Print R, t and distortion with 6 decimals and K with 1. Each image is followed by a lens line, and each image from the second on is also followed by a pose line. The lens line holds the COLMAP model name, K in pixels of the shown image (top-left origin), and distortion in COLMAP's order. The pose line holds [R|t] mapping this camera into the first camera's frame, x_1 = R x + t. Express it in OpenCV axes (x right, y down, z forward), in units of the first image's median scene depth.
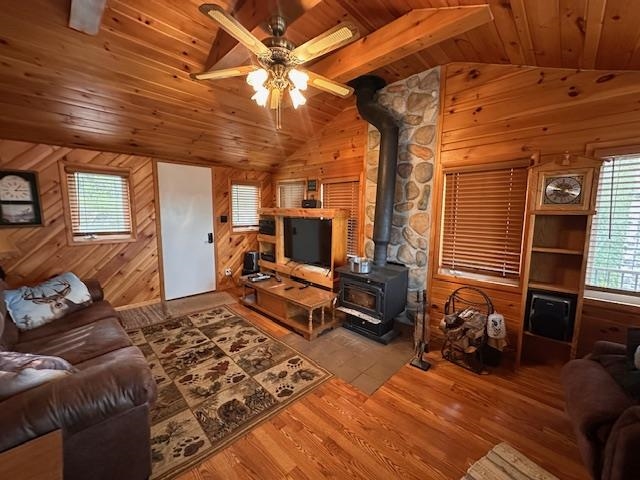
lens RADIAL K [[255.5, 0, 320.9], [0, 255.5, 241.1], [0, 0, 1]] dist [0.000831, -0.000902]
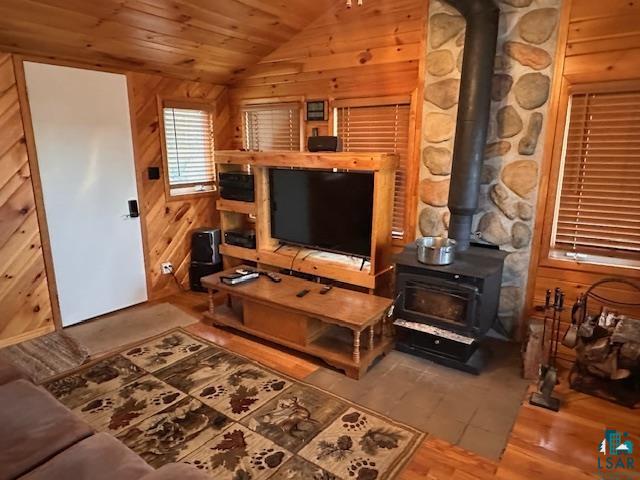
lens RADIAL K [[416.1, 0, 323.3], [0, 416.1, 246.1], [0, 0, 1]] dist [0.001262, -0.004602]
pose [[0.987445, -0.043503, 0.151857, -0.250068], [0.026307, 0.993194, 0.113466, -0.033593], [-0.155759, -0.108047, 0.981868, 0.082823]]
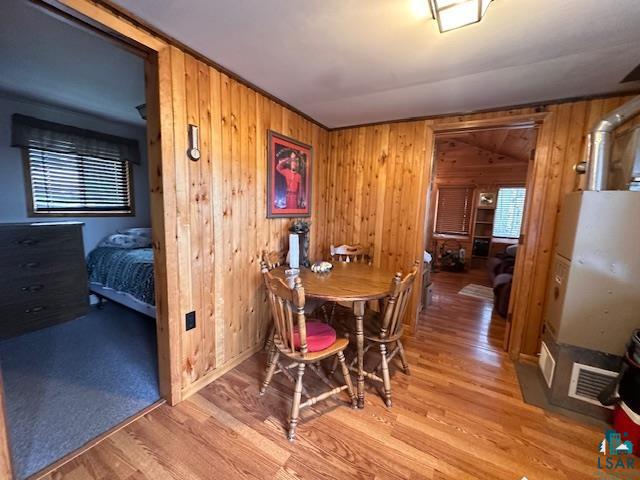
lens RADIAL K [[255.5, 0, 317.7], [0, 255.5, 240.9], [0, 0, 1]] dist [0.000831, -0.000902]
pose [[0.975560, -0.003070, 0.219714, -0.933187], [-0.002128, 0.999724, 0.023414, 0.121389], [-0.219725, -0.023309, 0.975283, -0.838054]]
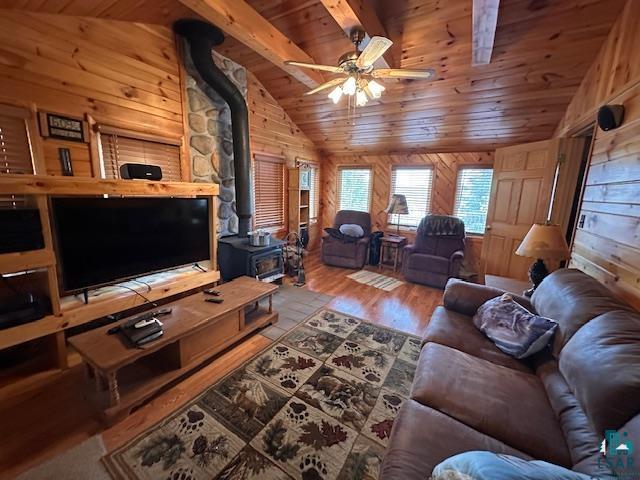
lens RADIAL K [[255.5, 0, 320.1], [0, 255.5, 239.5], [0, 0, 1]] dist [0.000831, -0.000902]
pose [[-0.234729, -0.203013, 0.950625, -0.929136], [0.081851, 0.970347, 0.227436, -0.124862], [-0.968609, 0.131196, -0.211151, 0.971965]]
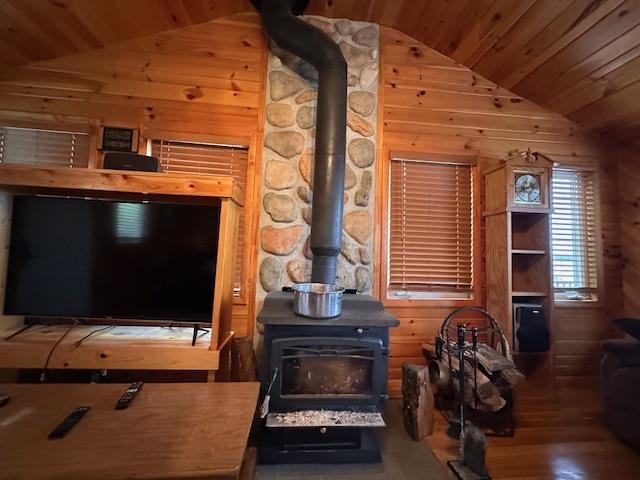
lens RADIAL K [[255.5, 0, 318.6], [0, 255.5, 239.0], [0, 0, 1]] dist [0.000831, -0.000902]
pose [[0.653793, 0.057993, 0.754448, -0.192884], [0.060156, 0.989919, -0.128224, 0.047140], [-0.754278, 0.129217, 0.643714, 0.686323]]
